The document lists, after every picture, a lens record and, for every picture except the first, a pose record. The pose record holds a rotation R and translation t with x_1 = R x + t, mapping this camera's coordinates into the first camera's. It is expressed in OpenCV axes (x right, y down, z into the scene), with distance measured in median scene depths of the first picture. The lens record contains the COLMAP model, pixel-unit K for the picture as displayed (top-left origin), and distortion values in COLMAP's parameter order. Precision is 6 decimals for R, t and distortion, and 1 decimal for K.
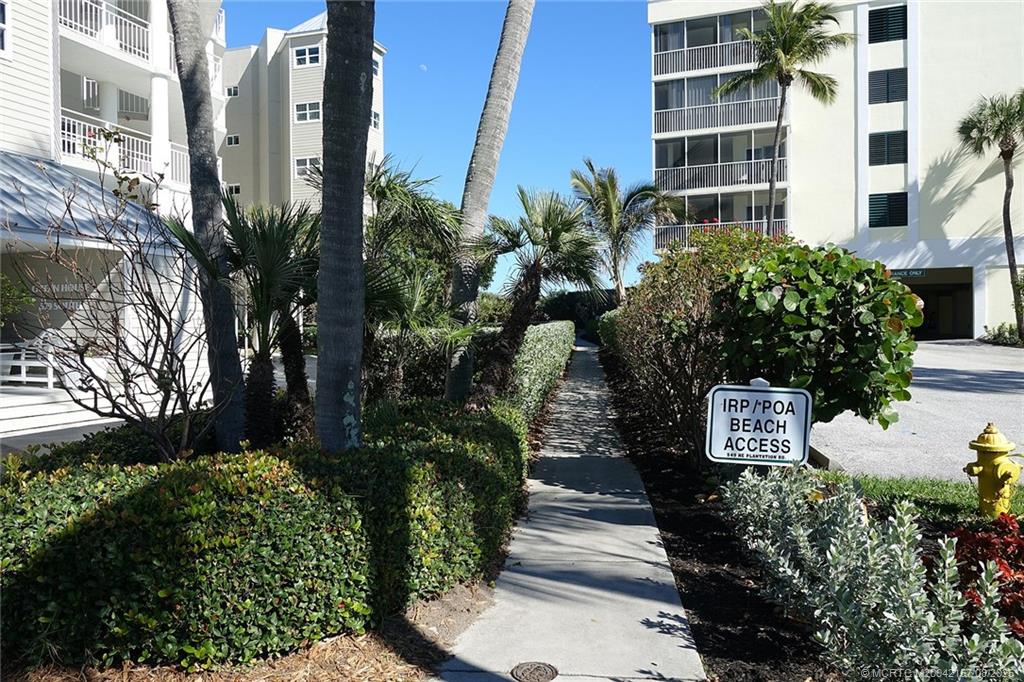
lens RADIAL K [[778.4, 0, 511.5], [0, 778.4, 341.2], [0, 0, 1]] dist [-0.001156, -0.000116]
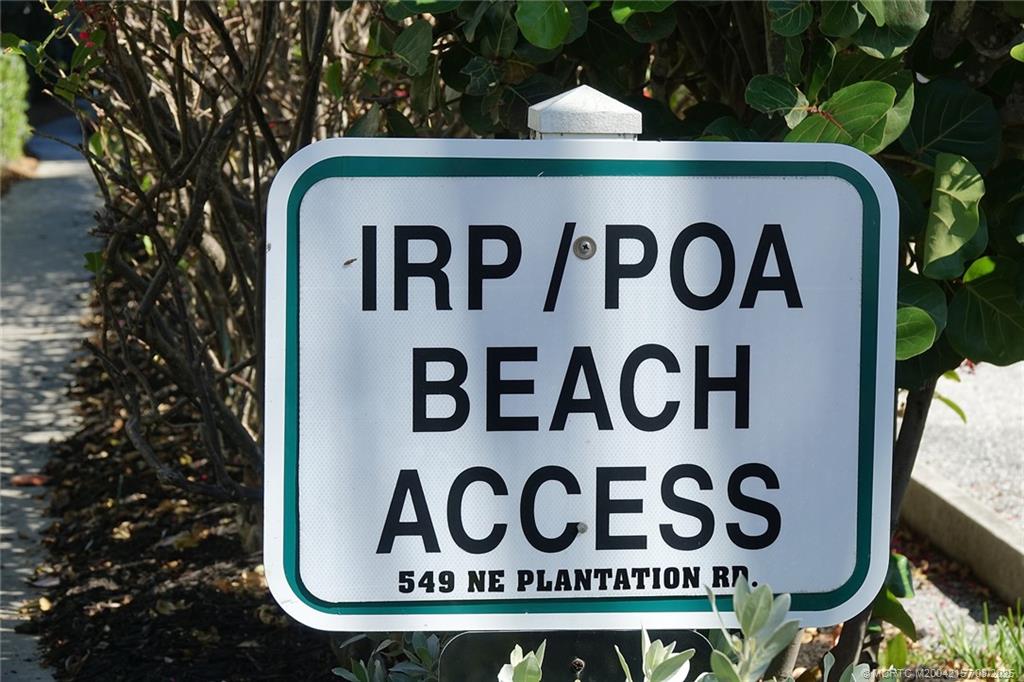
lens RADIAL K [[3268.4, 0, 512.0], [0, 3268.4, 341.0], [0, 0, 1]] dist [-0.112860, 0.000000]
pose [[0.975639, -0.050765, 0.213428, 0.161407], [0.037974, 0.997252, 0.063615, 0.056257], [-0.216071, -0.053961, 0.974885, 0.355081]]
